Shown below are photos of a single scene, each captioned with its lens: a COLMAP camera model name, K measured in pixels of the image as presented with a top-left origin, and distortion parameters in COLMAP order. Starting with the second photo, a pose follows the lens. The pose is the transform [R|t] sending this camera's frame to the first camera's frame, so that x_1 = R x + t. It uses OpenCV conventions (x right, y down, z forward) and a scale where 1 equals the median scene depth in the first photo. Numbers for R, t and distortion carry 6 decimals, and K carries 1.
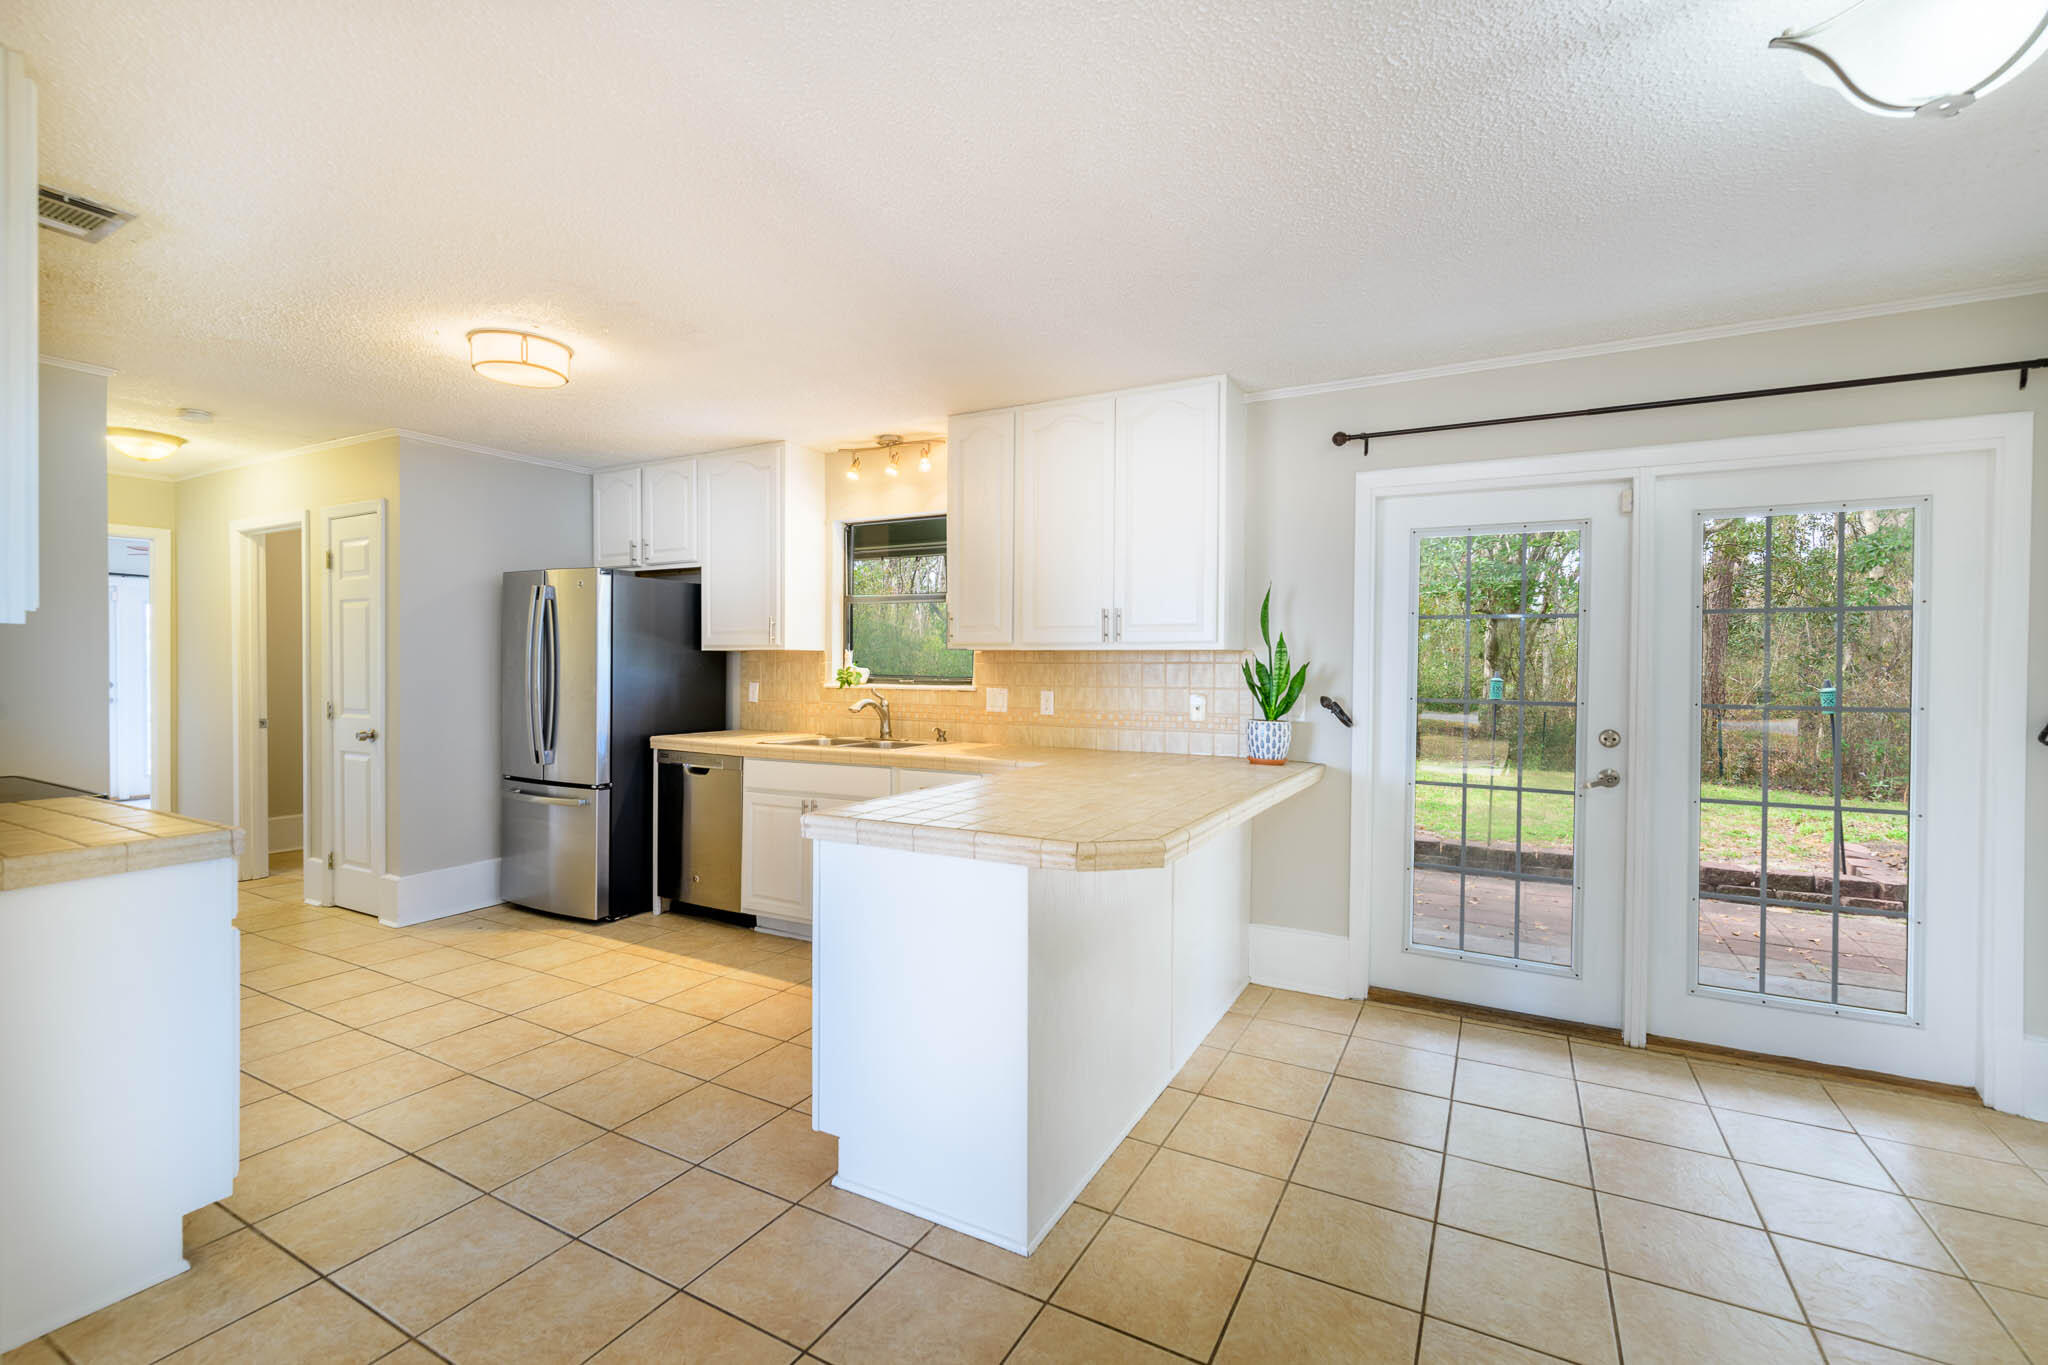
lens RADIAL K [[907.0, 0, 1019.9], [0, 907.0, 677.8], [0, 0, 1]] dist [0.000689, 0.000275]
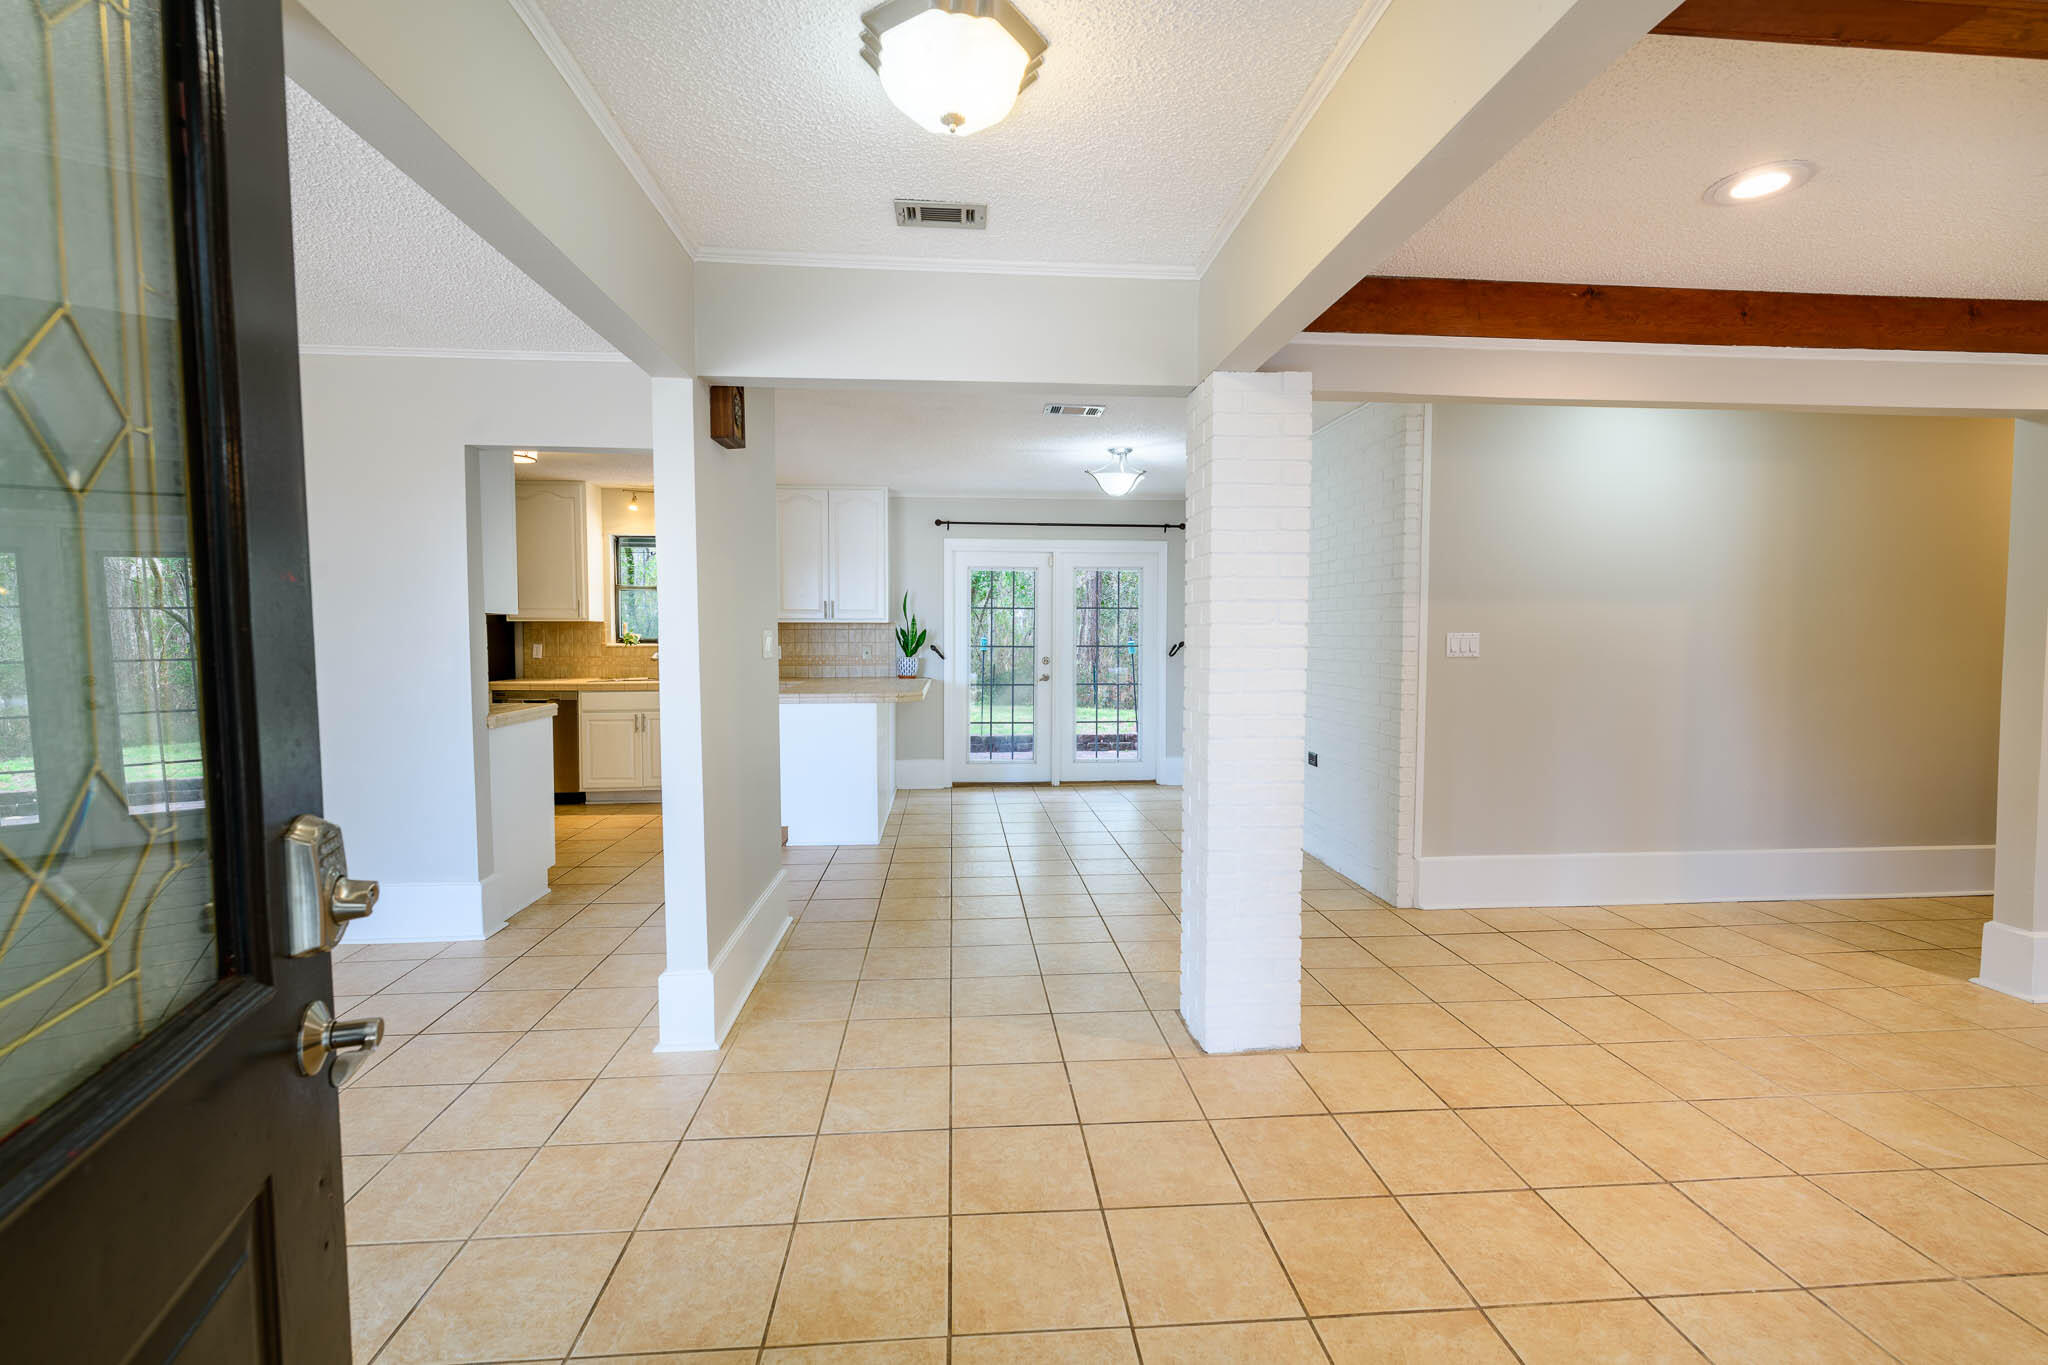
lens RADIAL K [[907.0, 0, 1019.9], [0, 907.0, 677.8], [0, 0, 1]] dist [0.000689, 0.000275]
pose [[0.841469, -0.031985, 0.539359, -0.618615], [0.010978, 0.999052, 0.042117, 0.009537], [-0.540195, -0.029519, 0.841022, -0.863276]]
